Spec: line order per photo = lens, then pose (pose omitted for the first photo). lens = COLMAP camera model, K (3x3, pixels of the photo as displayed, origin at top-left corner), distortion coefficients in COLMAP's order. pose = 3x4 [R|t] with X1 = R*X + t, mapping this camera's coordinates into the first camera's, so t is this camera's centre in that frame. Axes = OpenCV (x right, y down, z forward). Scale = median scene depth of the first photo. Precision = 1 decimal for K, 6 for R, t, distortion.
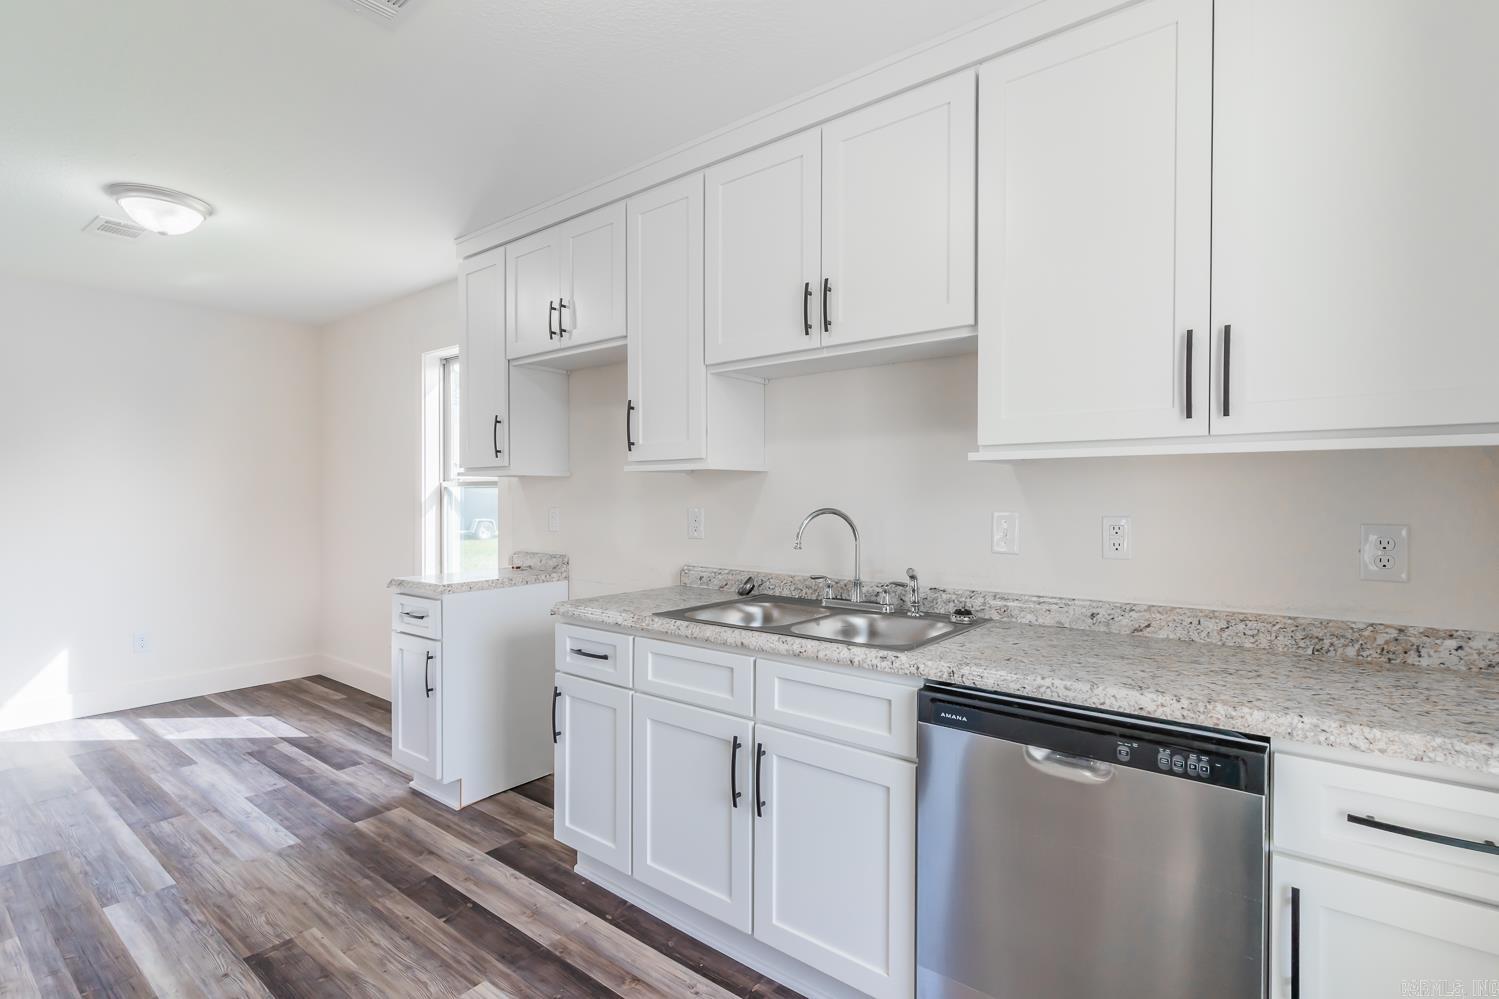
lens RADIAL K [[714.4, 0, 747.5], [0, 714.4, 499.8], [0, 0, 1]] dist [0.003675, -0.000717]
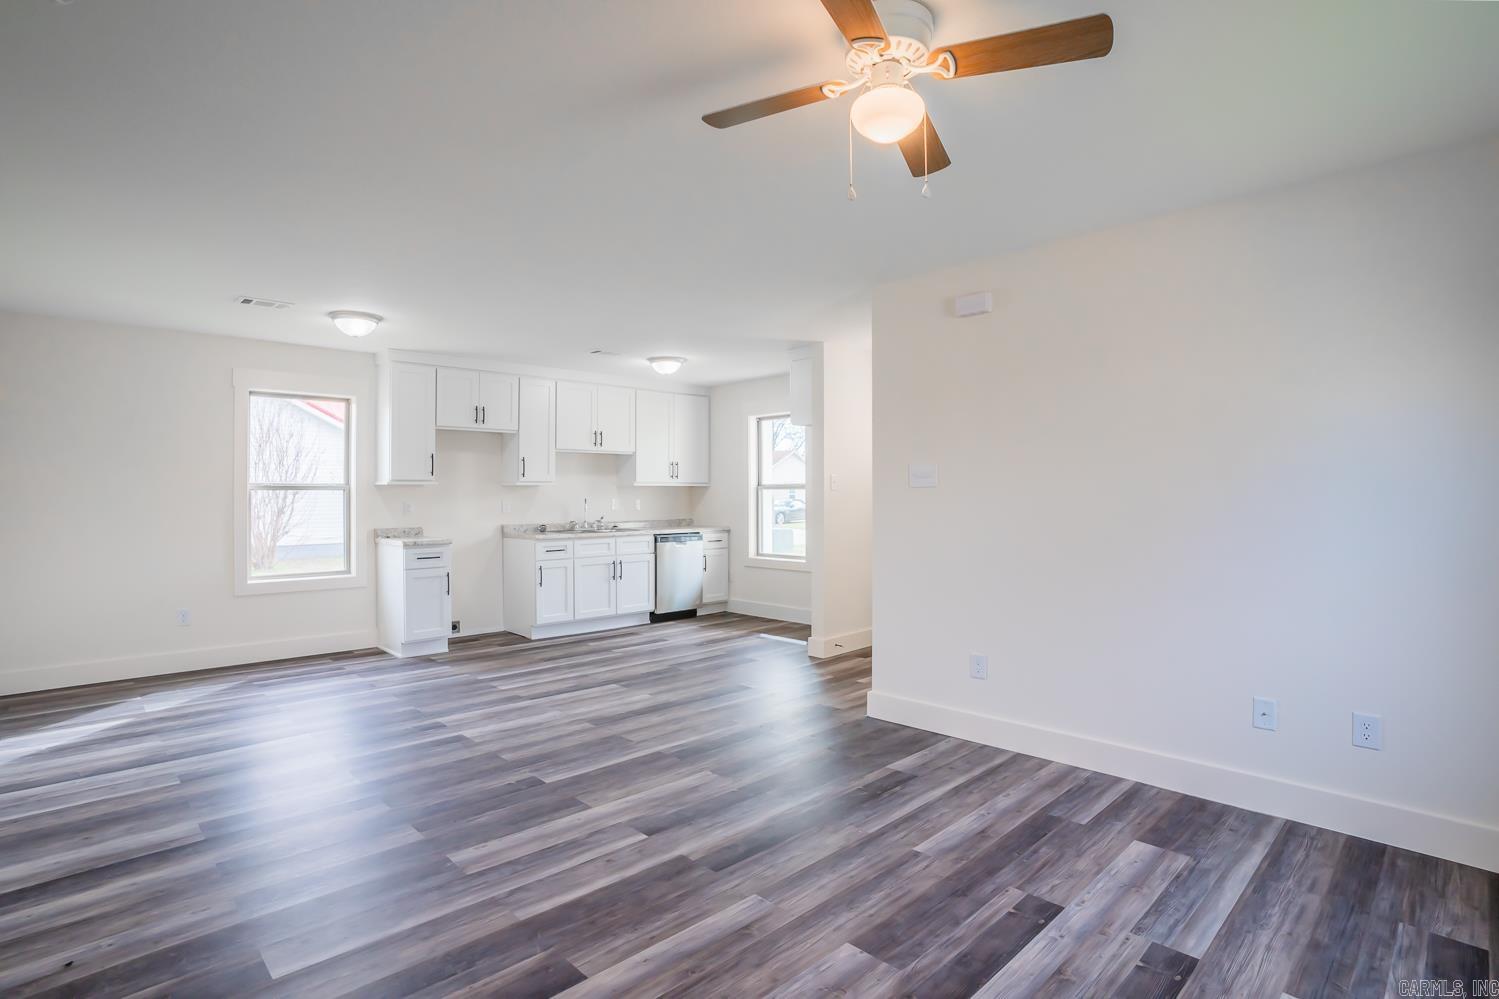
lens RADIAL K [[762.3, 0, 735.0], [0, 762.3, 494.4], [0, 0, 1]] dist [-0.078117, 0.032892]
pose [[0.142204, -0.001043, 0.989837, -3.087879], [0.010683, 0.999943, -0.000481, 0.001875], [-0.989780, 0.010642, 0.142207, -0.134571]]
